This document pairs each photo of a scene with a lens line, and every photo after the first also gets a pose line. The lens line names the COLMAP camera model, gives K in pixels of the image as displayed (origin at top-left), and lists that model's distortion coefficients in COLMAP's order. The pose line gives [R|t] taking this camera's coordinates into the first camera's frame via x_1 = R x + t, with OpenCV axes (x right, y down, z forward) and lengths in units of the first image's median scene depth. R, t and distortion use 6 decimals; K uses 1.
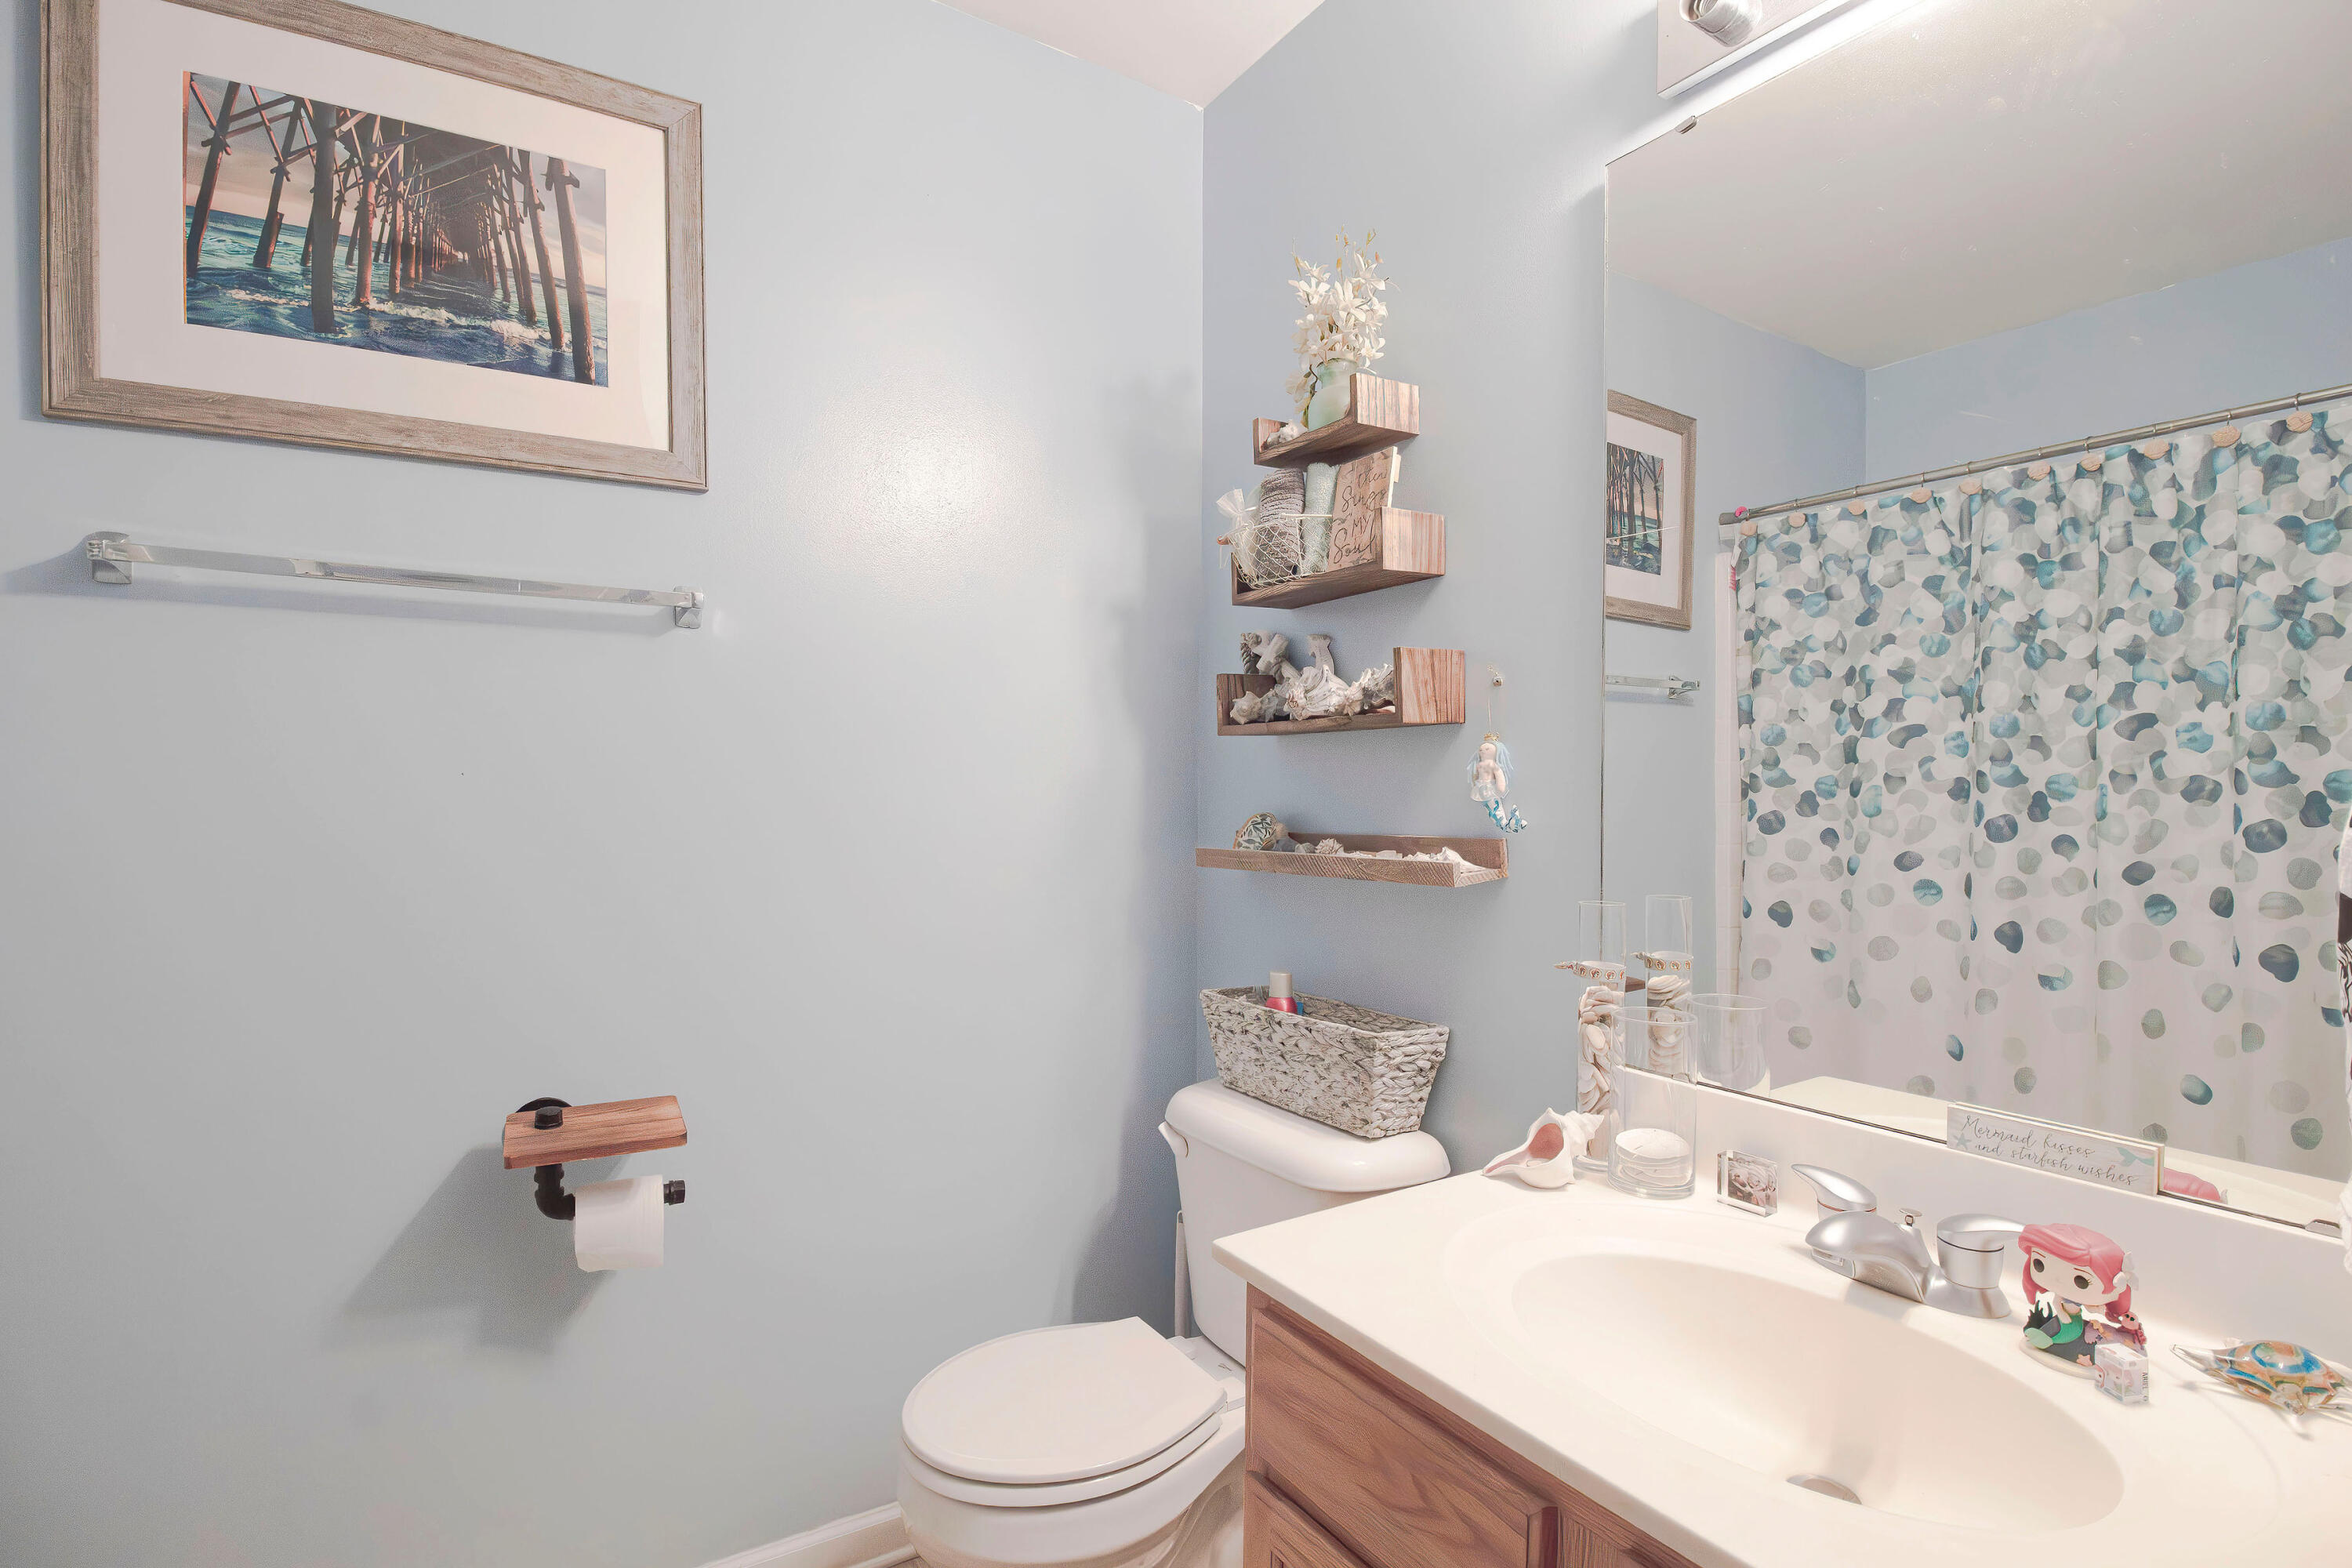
lens RADIAL K [[1149.4, 0, 1169.4], [0, 1149.4, 791.3], [0, 0, 1]] dist [-0.030767, -0.001241]
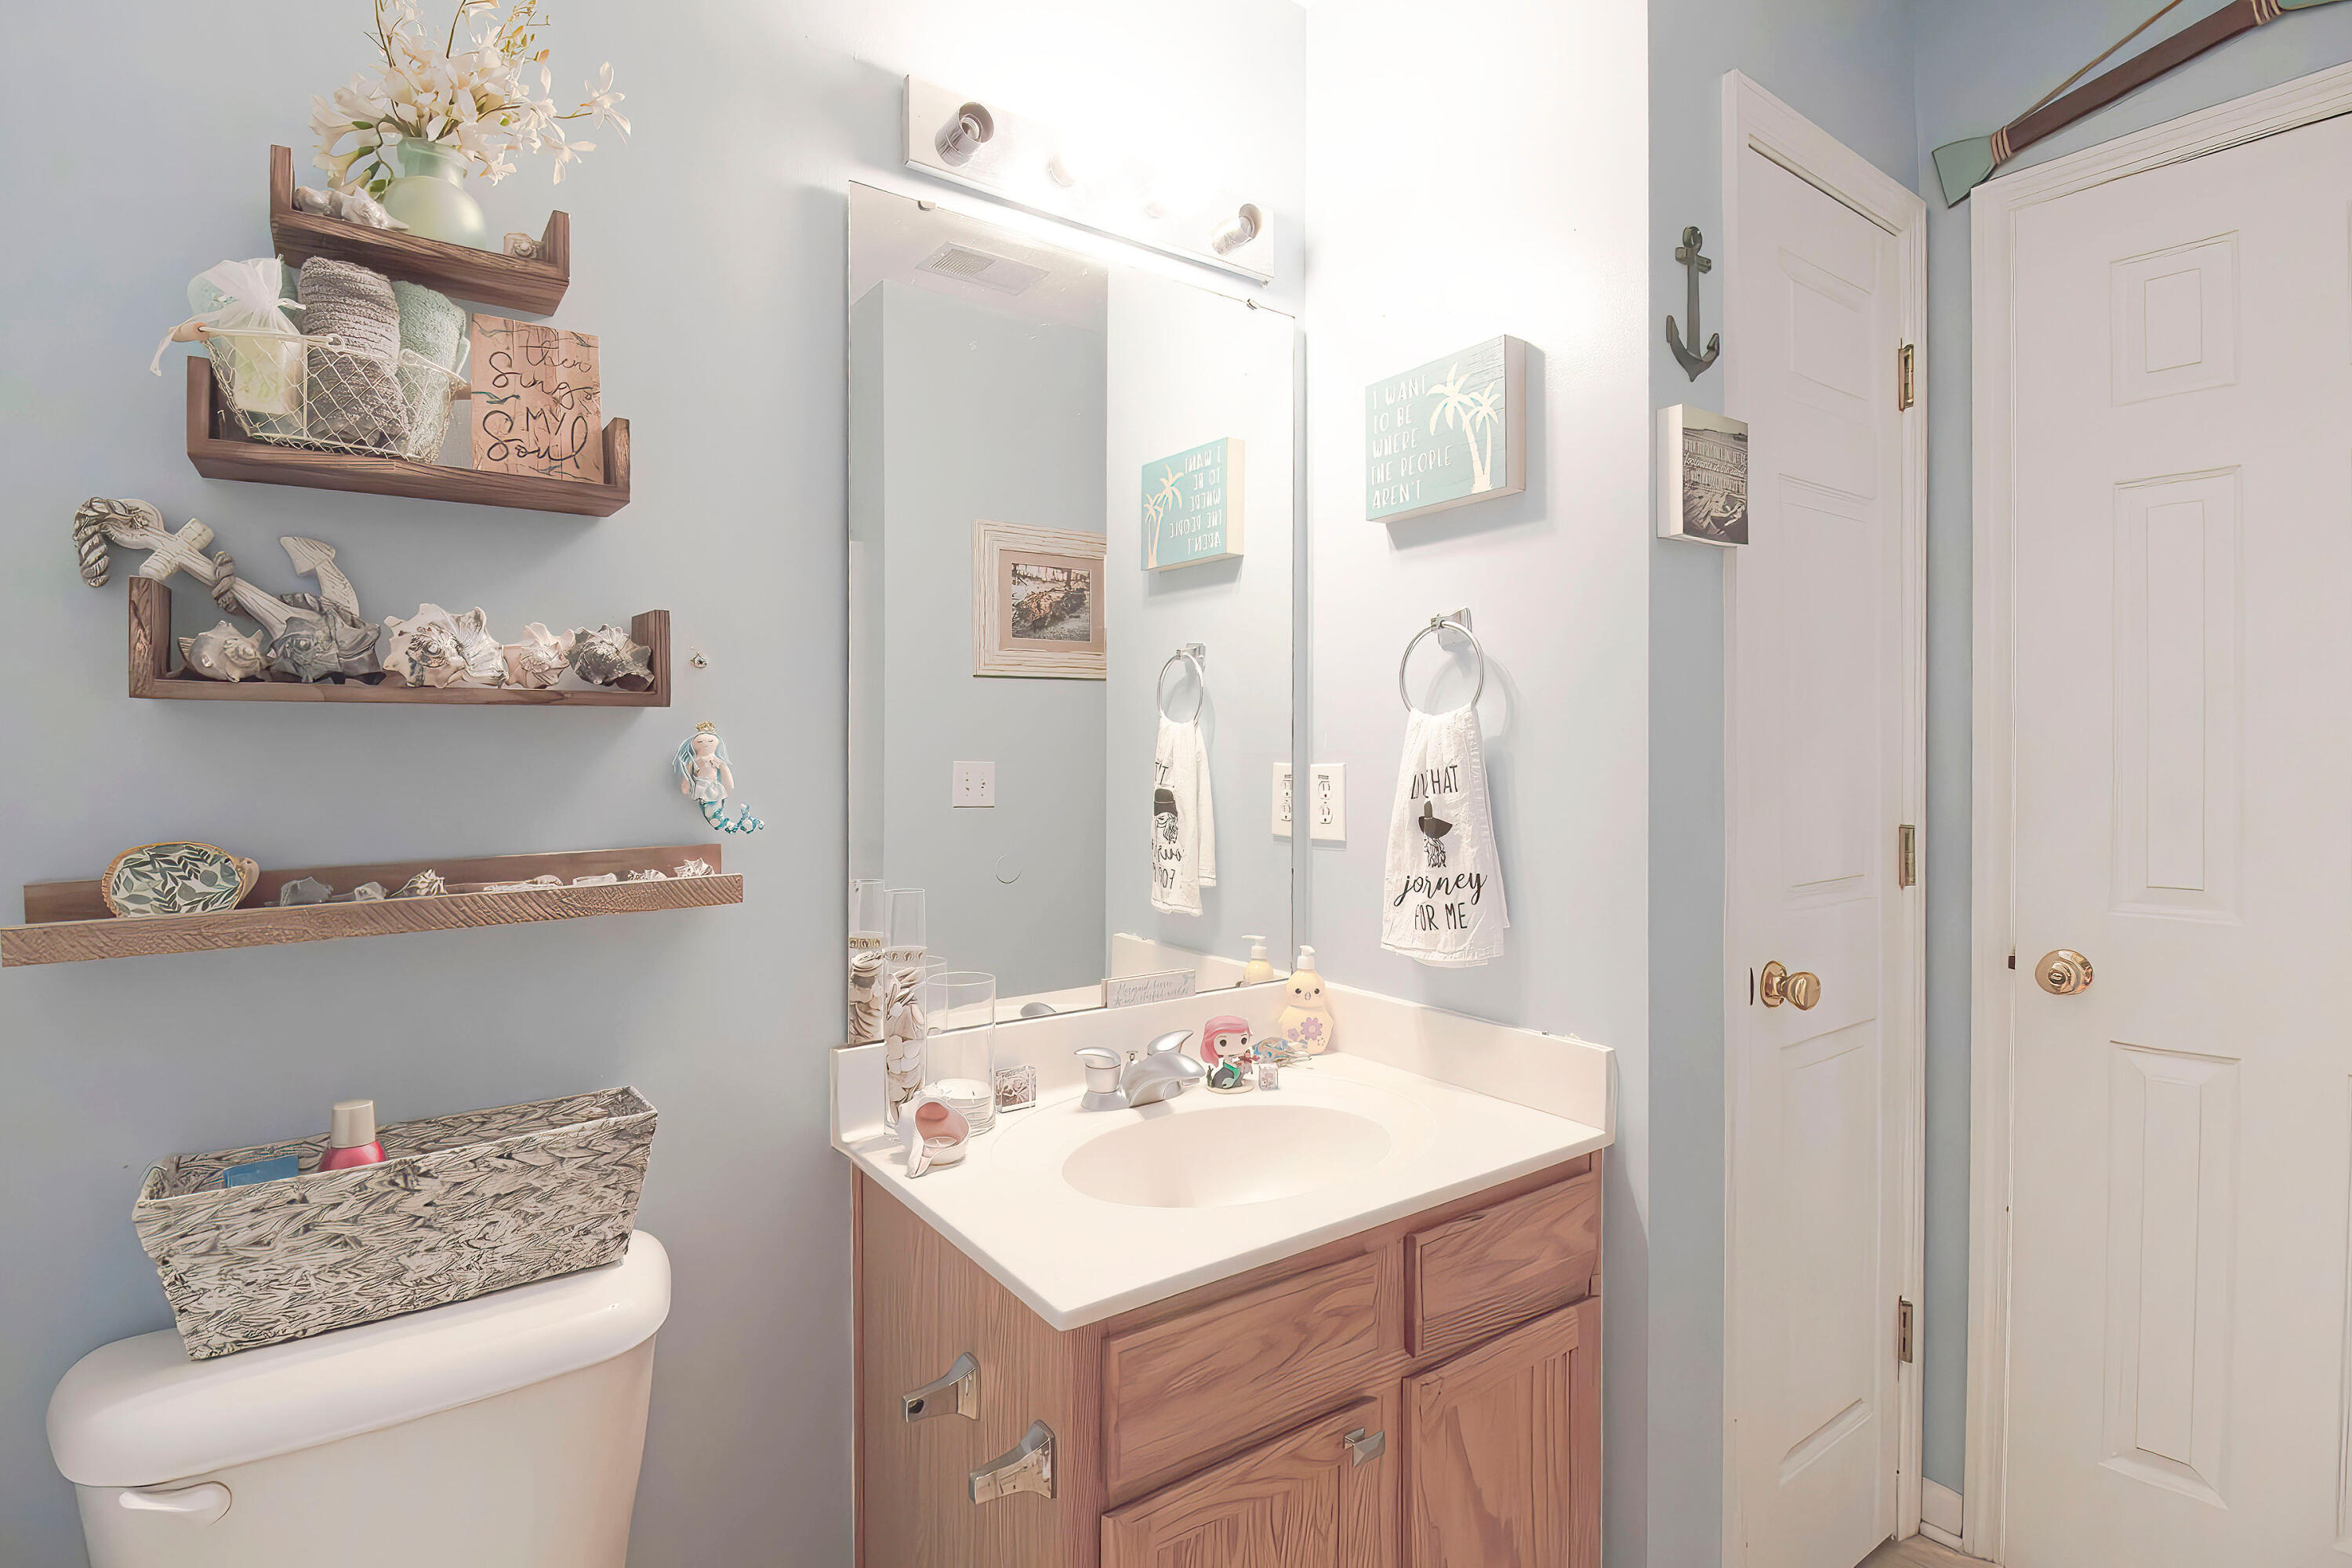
lens RADIAL K [[1149.4, 0, 1169.5], [0, 1149.4, 766.3], [0, 0, 1]] dist [-0.030767, -0.001241]
pose [[-0.092178, -0.009386, 0.995698, -0.554506], [0.007655, 0.999919, 0.010135, -0.021621], [-0.995713, 0.008556, -0.092099, 0.662521]]
